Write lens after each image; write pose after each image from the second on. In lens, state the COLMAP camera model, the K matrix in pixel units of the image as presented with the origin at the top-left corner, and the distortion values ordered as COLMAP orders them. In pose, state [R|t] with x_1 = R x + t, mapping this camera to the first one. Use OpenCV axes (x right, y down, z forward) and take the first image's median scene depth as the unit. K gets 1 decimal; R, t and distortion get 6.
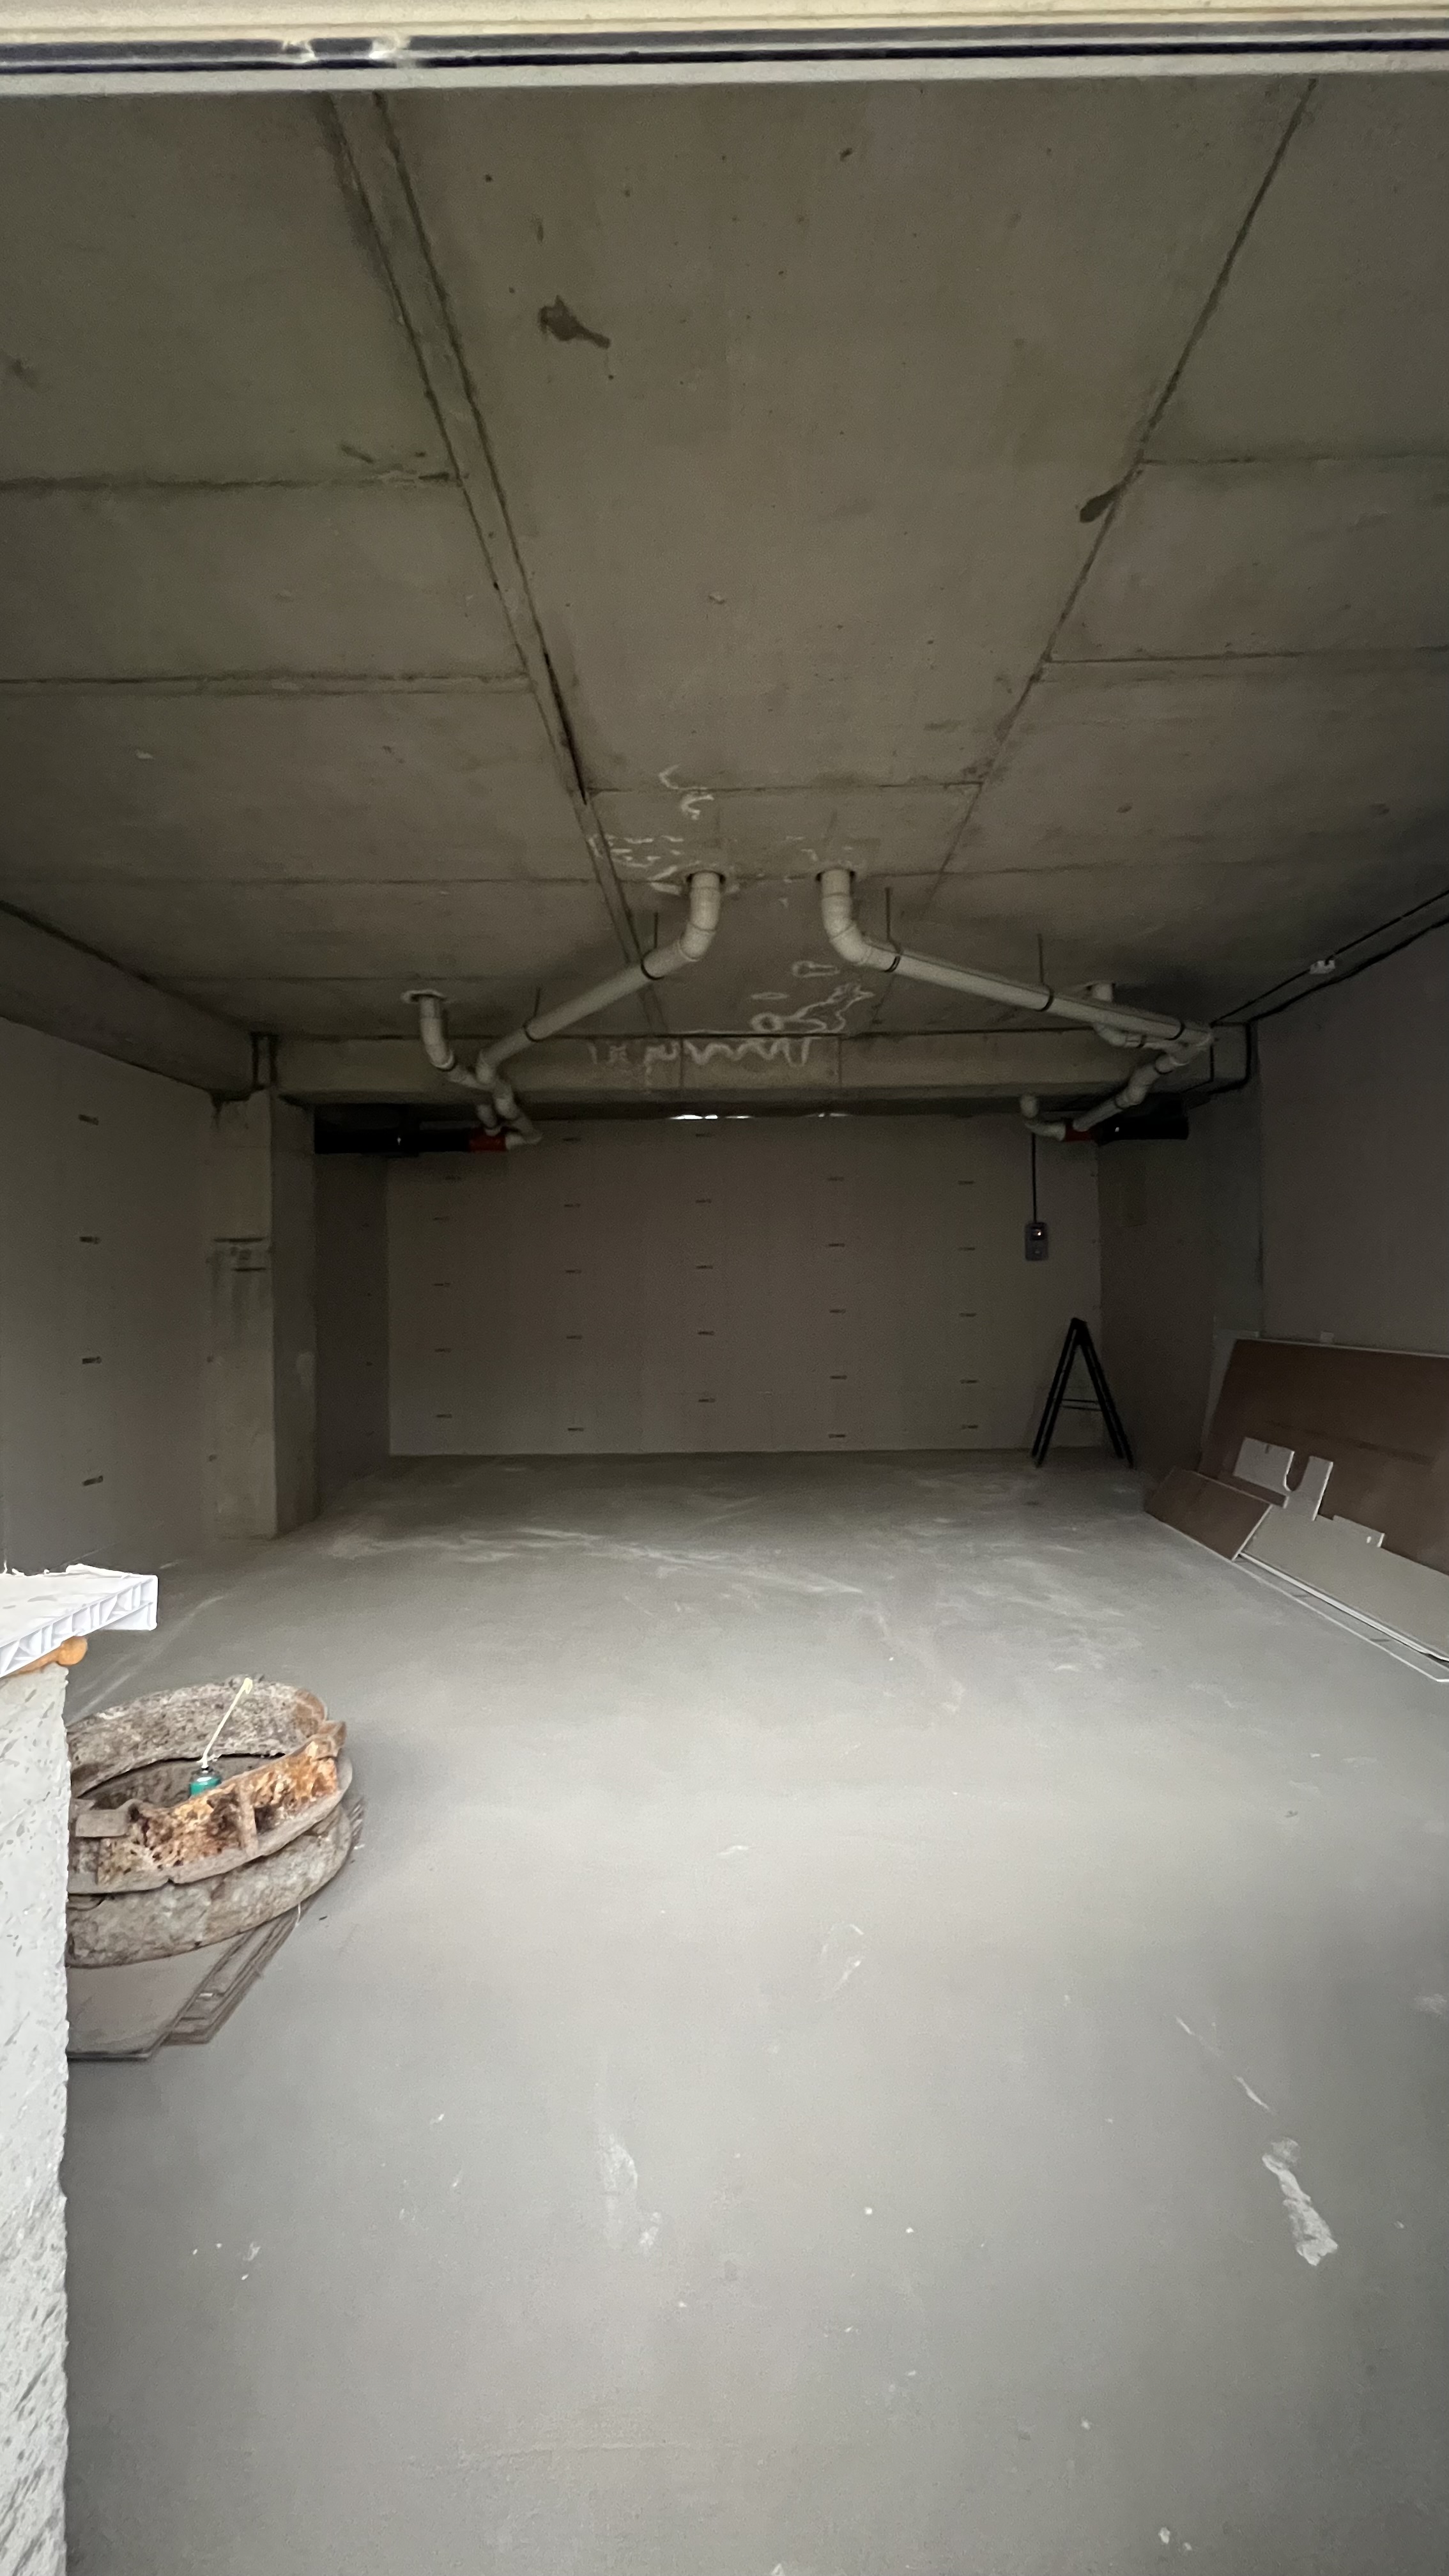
lens RADIAL K [[1029.2, 0, 731.9], [0, 1029.2, 1282.4], [0, 0, 1]] dist [0.002068, 0.000016]
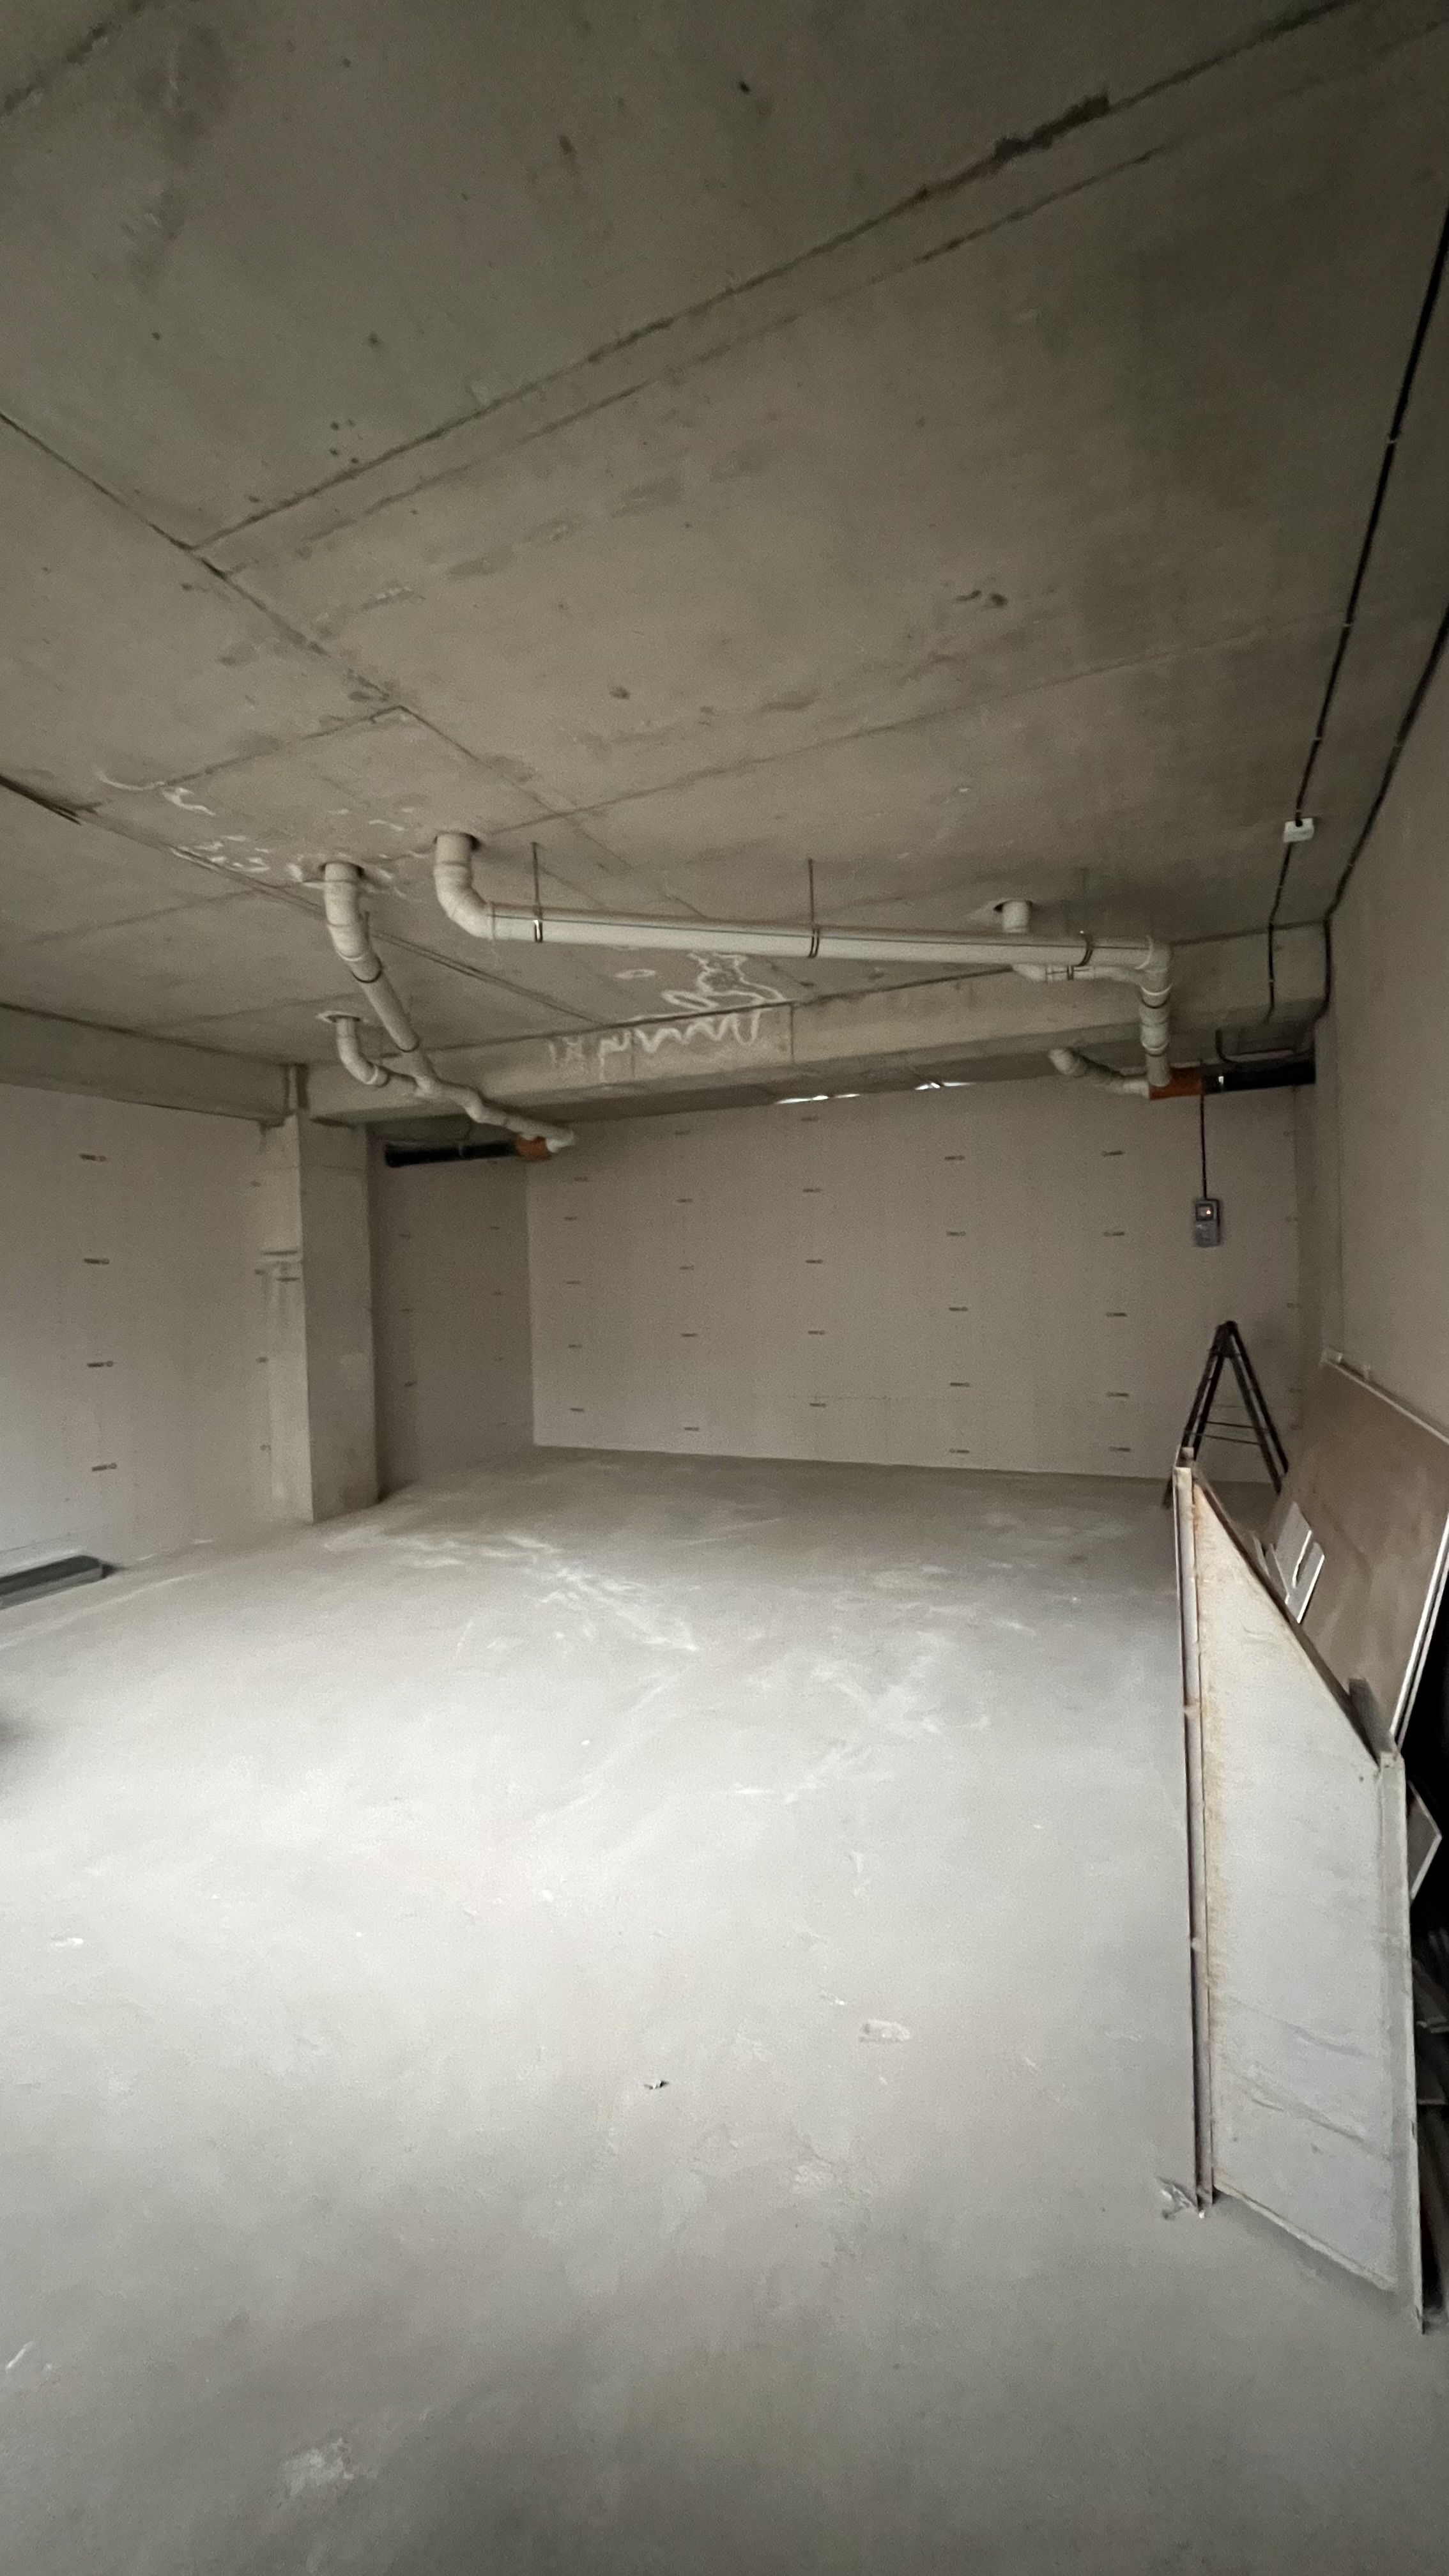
lens RADIAL K [[1029.2, 0, 723.9], [0, 1029.2, 1288.6], [0, 0, 1]] dist [0.002068, 0.000016]
pose [[0.916588, -0.005533, -0.399795, 0.399580], [0.017438, 0.999506, 0.026146, -0.023355], [0.399453, -0.030936, 0.916232, 0.175068]]
